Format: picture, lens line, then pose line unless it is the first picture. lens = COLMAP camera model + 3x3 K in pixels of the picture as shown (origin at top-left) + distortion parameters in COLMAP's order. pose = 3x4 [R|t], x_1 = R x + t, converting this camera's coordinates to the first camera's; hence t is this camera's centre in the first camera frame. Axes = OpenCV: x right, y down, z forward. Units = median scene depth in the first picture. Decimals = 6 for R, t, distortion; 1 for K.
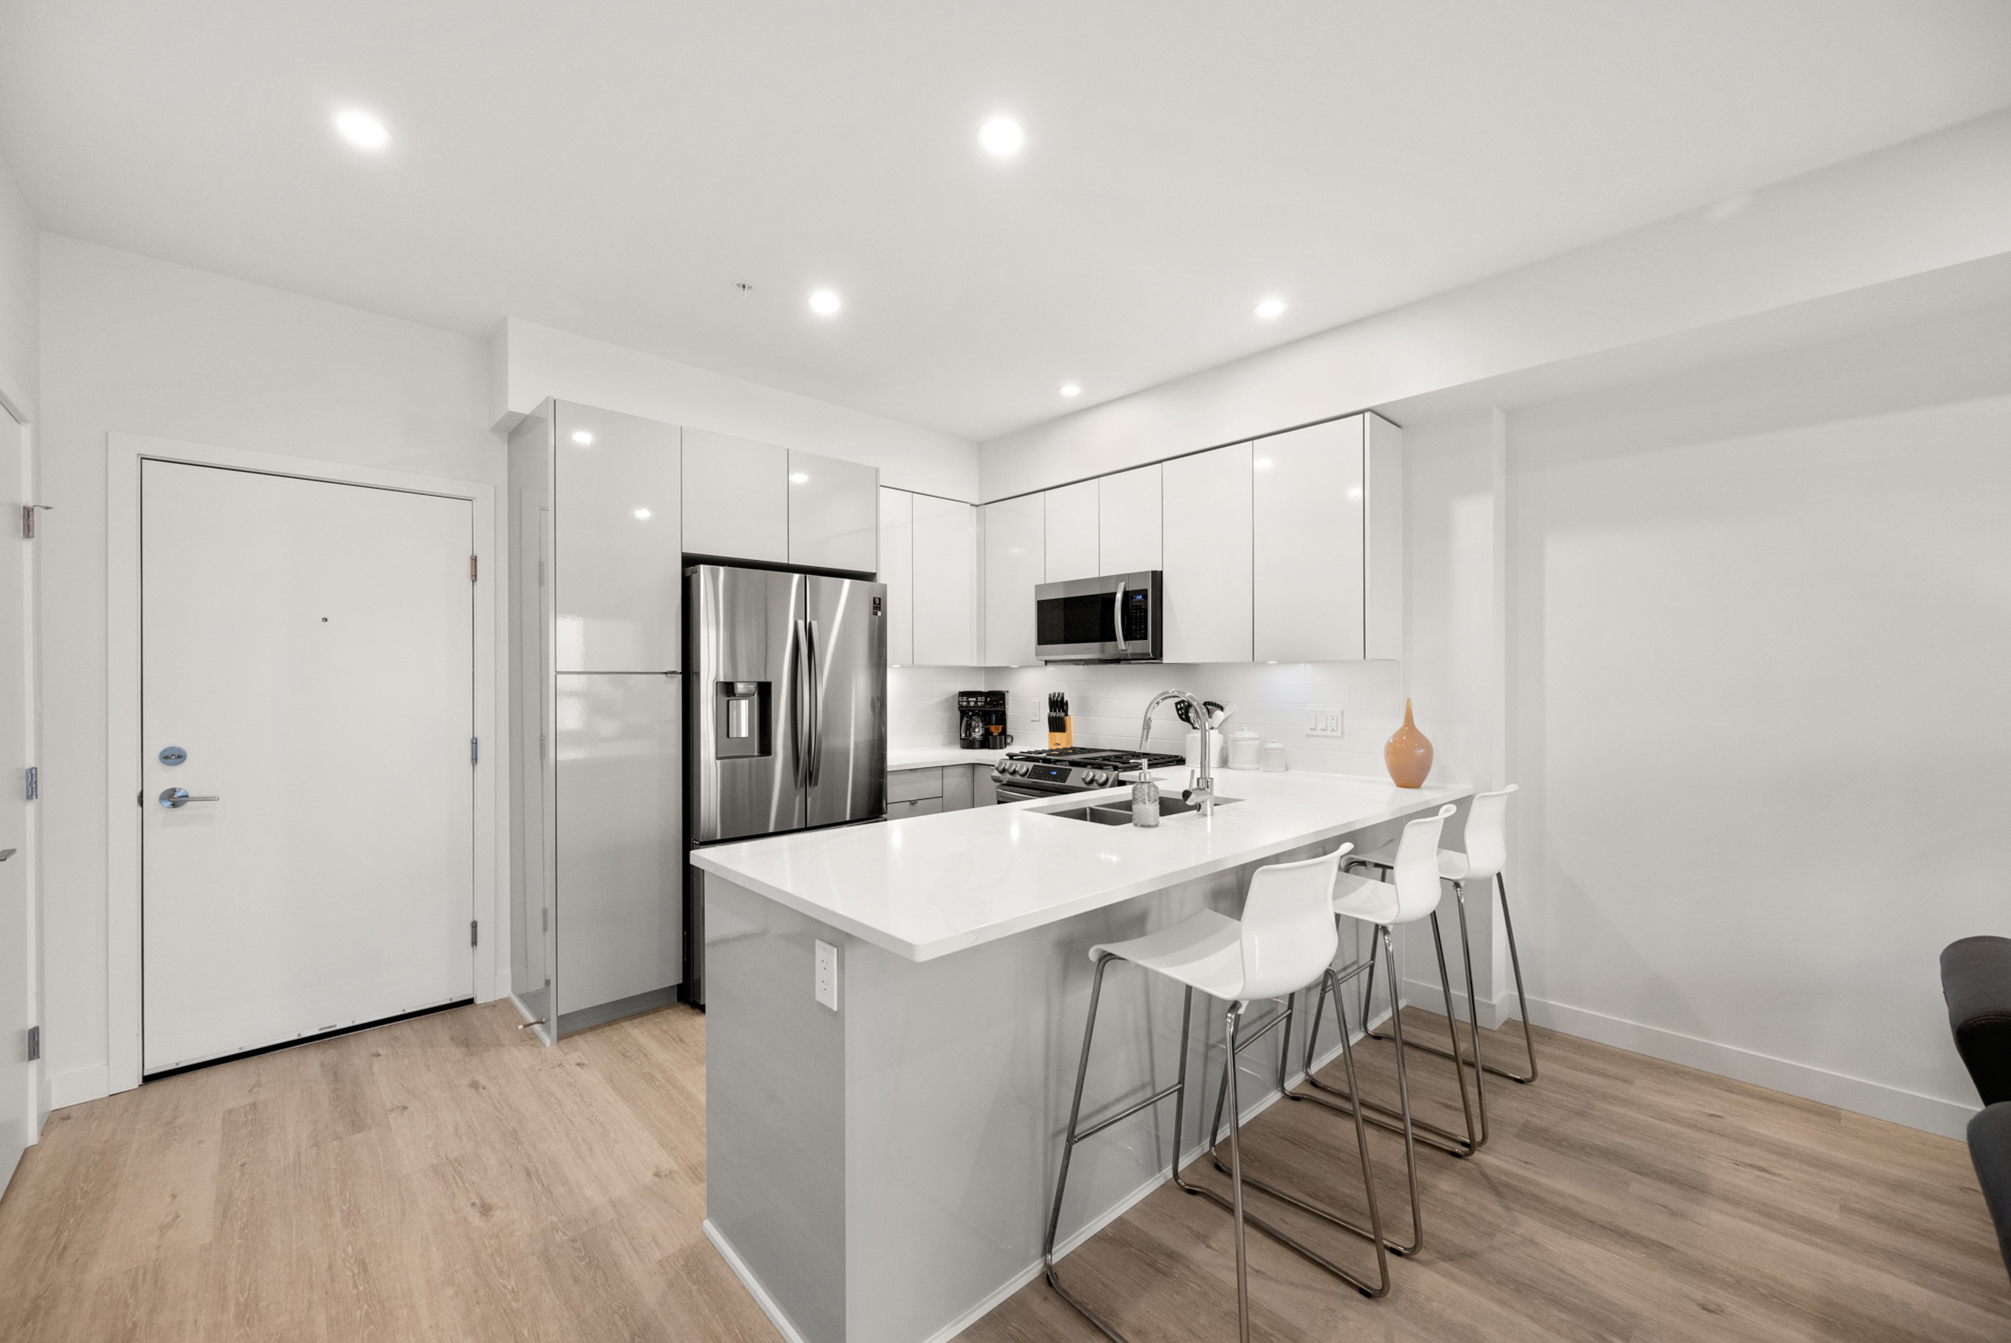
lens RADIAL K [[792.9, 0, 1005.5], [0, 792.9, 671.5], [0, 0, 1]] dist [-0.000056, 0.000122]
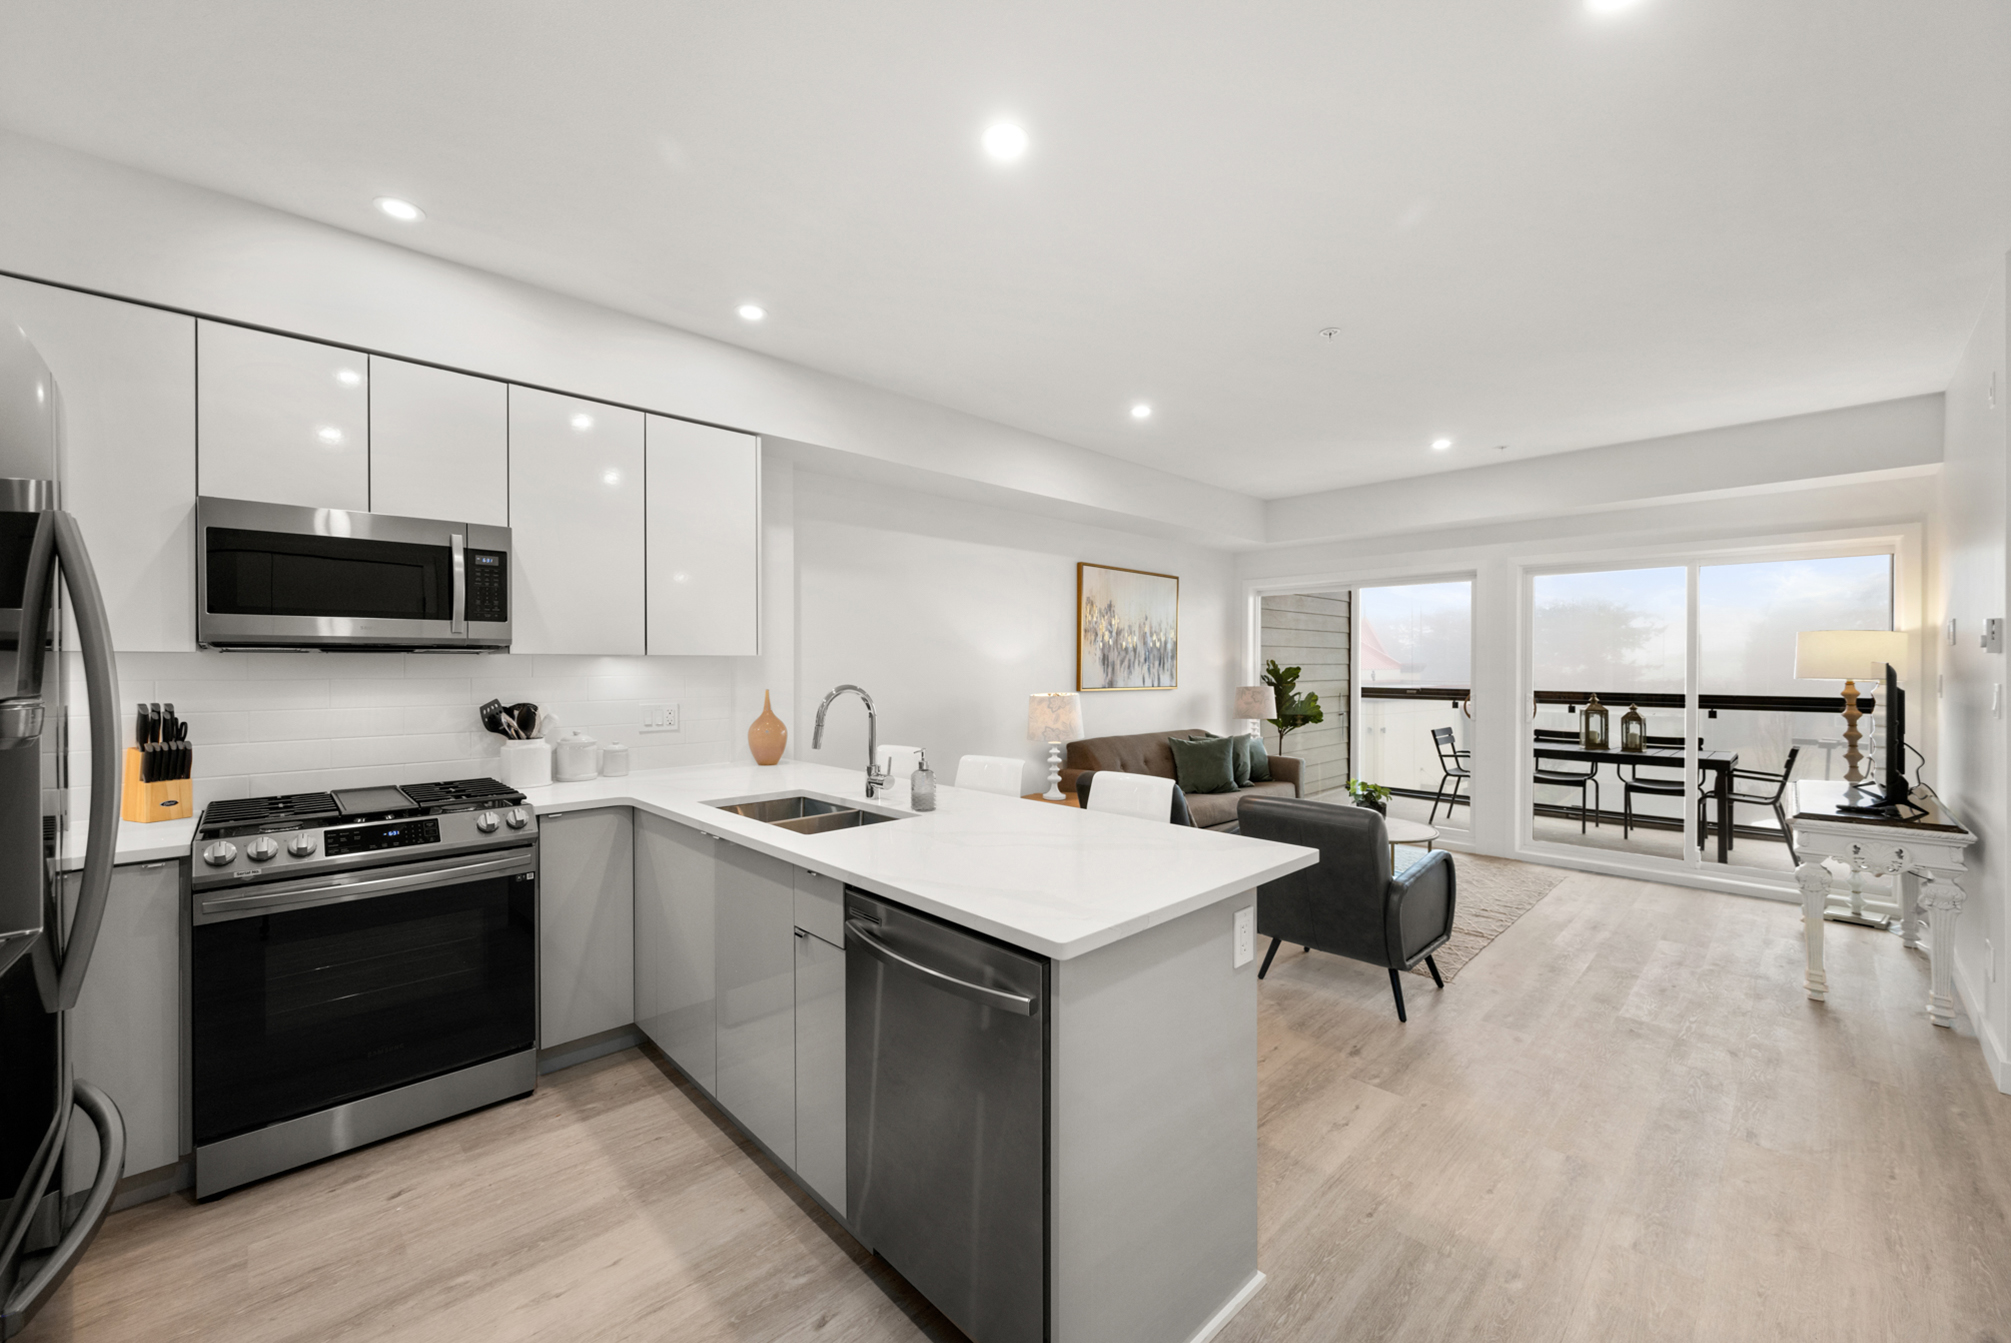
lens RADIAL K [[781.2, 0, 1000.1], [0, 781.2, 668.4], [0, 0, 1]] dist [-0.000603, -0.000003]
pose [[-0.014688, -0.000483, 0.999892, -0.577901], [-0.005504, 0.999985, 0.000402, 0.000311], [-0.999877, -0.005498, -0.014690, 0.586932]]
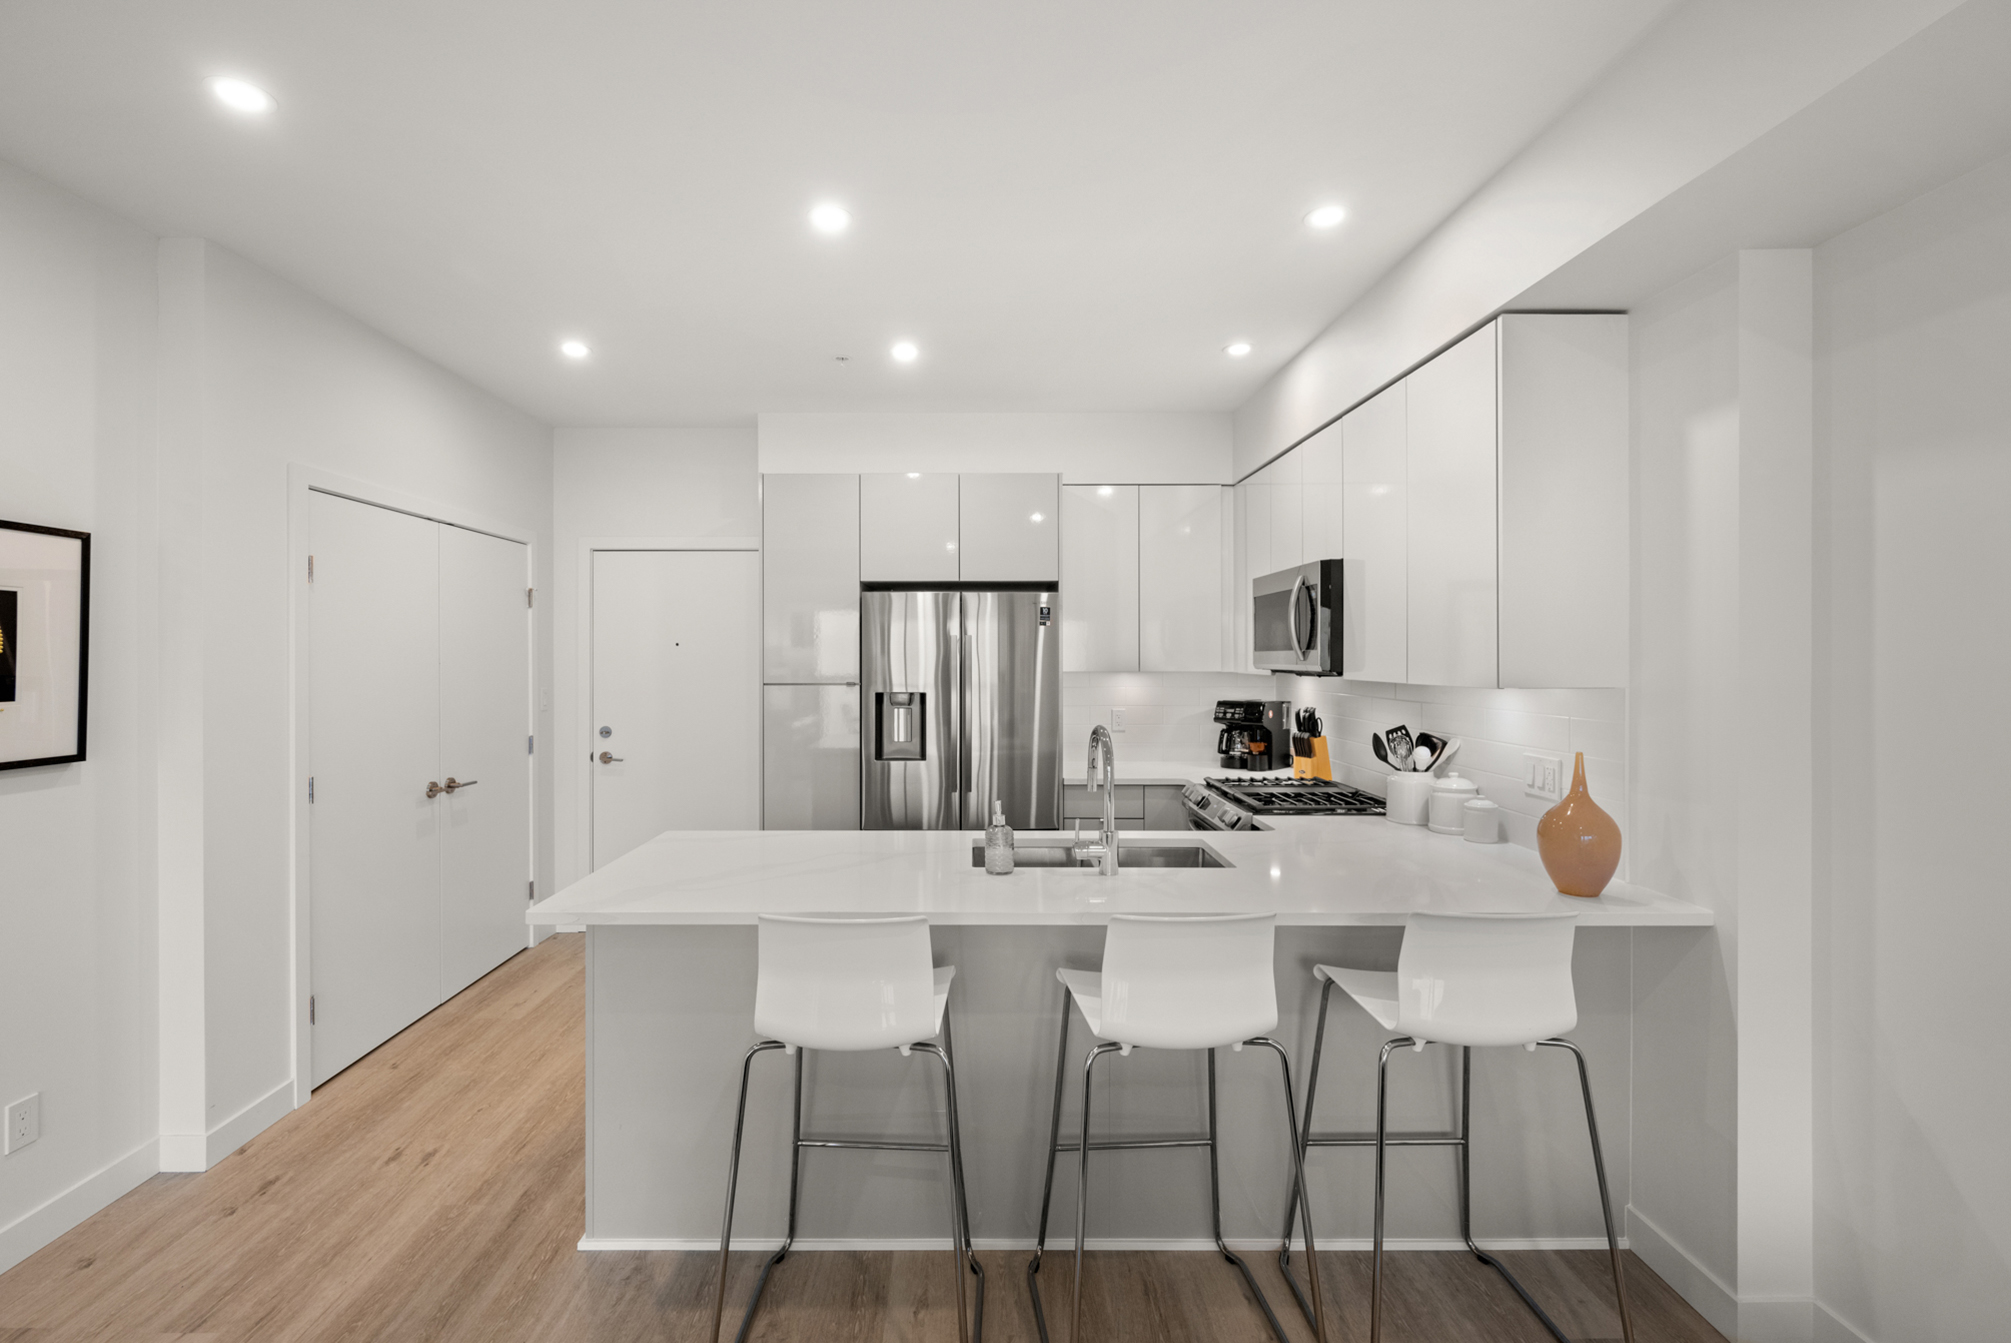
lens RADIAL K [[894.7, 0, 971.0], [0, 894.7, 640.7], [0, 0, 1]] dist [-0.001851, -0.000019]
pose [[0.729367, -0.010690, -0.684039, 0.562074], [0.004821, 0.999933, -0.010486, -0.042754], [0.684105, 0.004350, 0.729370, 0.132503]]
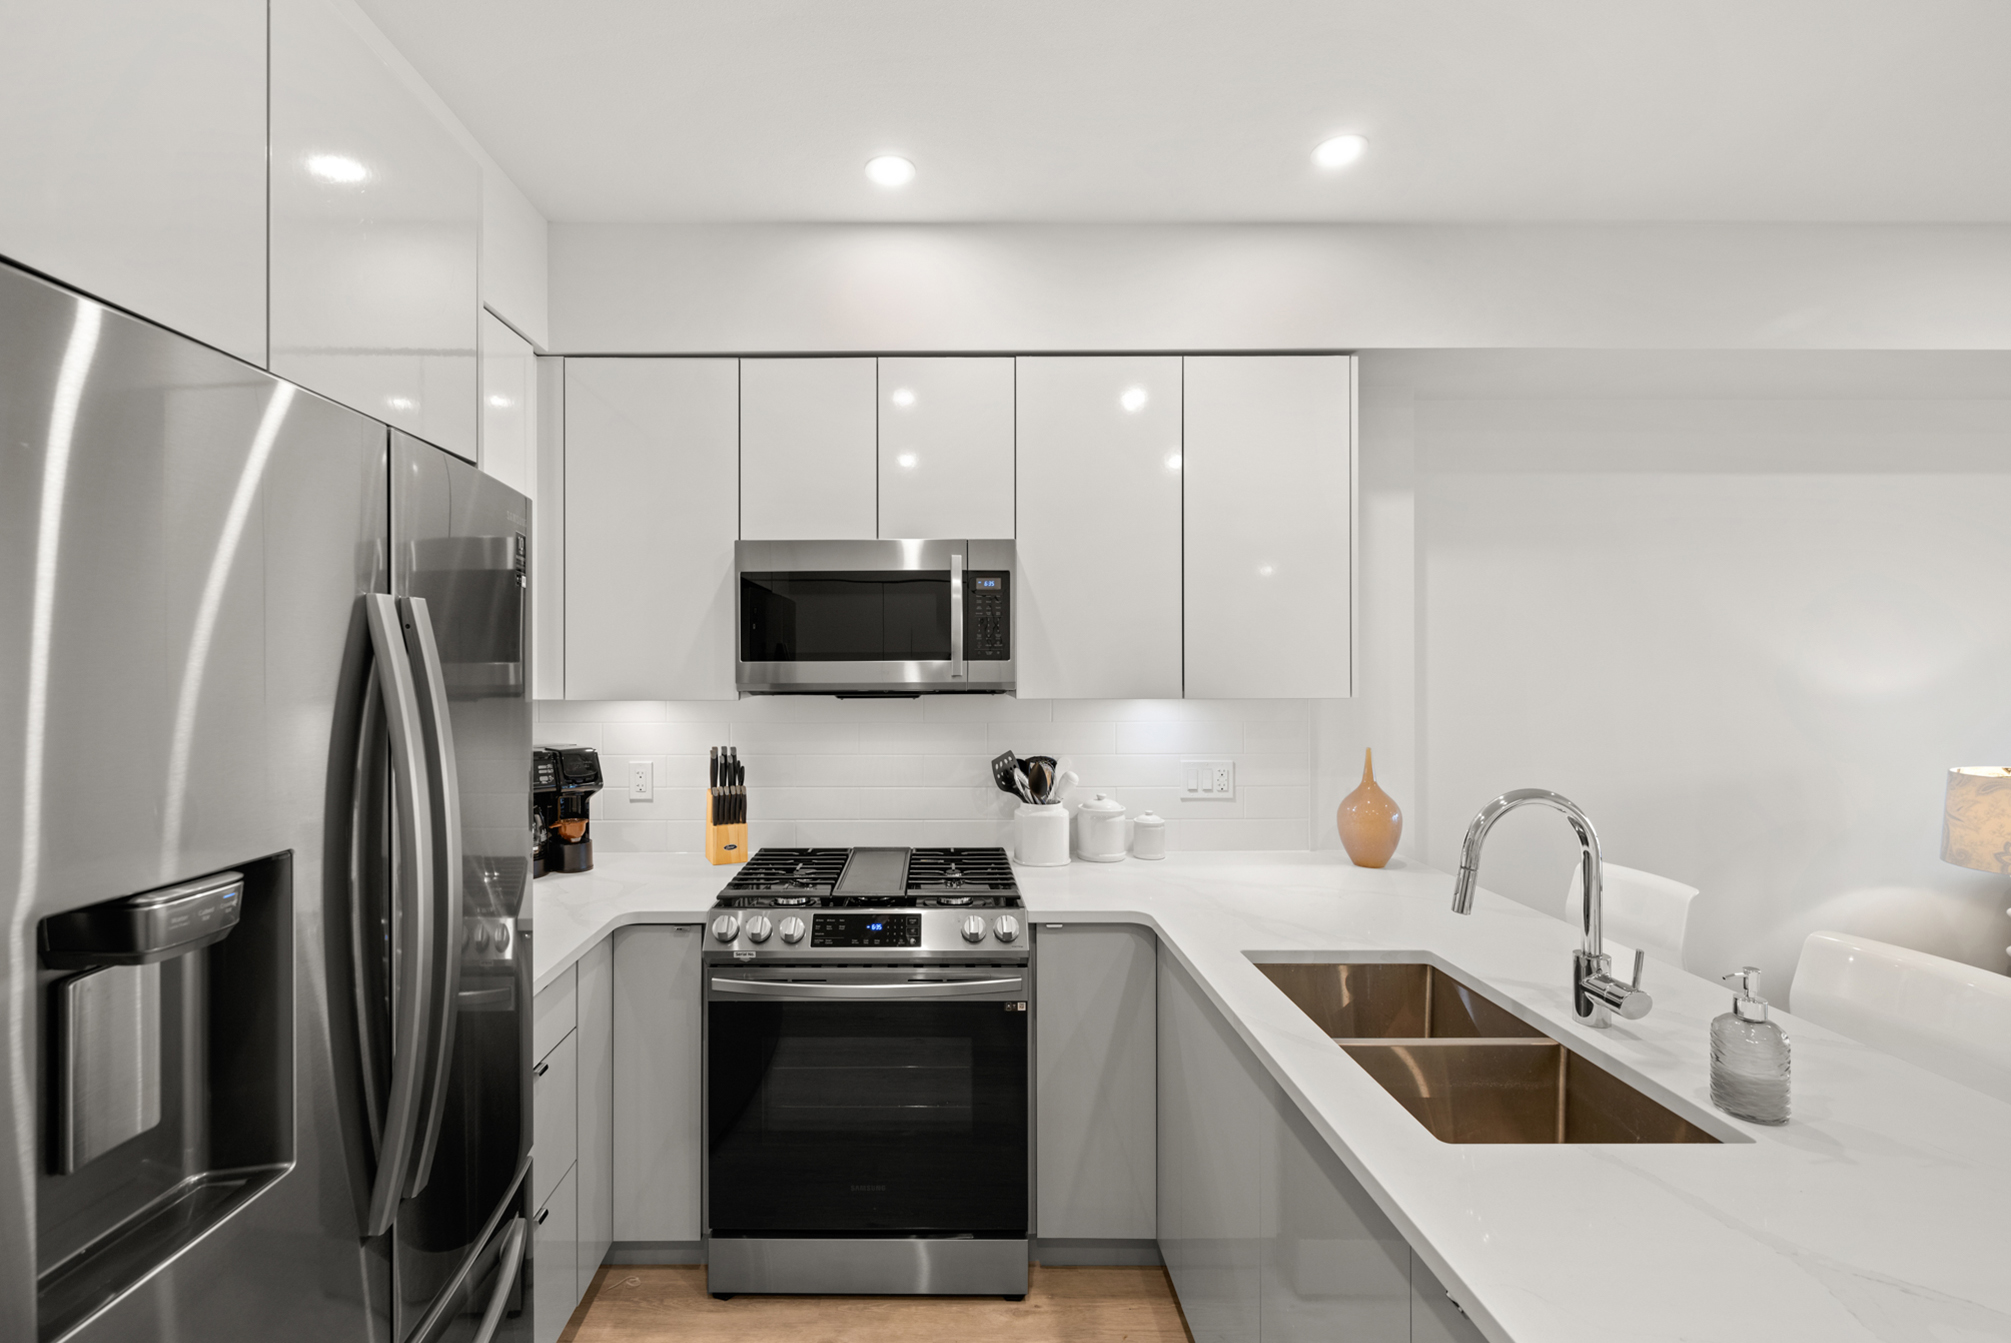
lens RADIAL K [[856.1, 0, 941.4], [0, 856.1, 663.2], [0, 0, 1]] dist [-0.003041, -0.000245]
pose [[0.679304, 0.000159, 0.733857, -0.324938], [-0.005959, 0.999968, 0.005300, -0.042753], [-0.733833, -0.007973, 0.679283, 0.650995]]
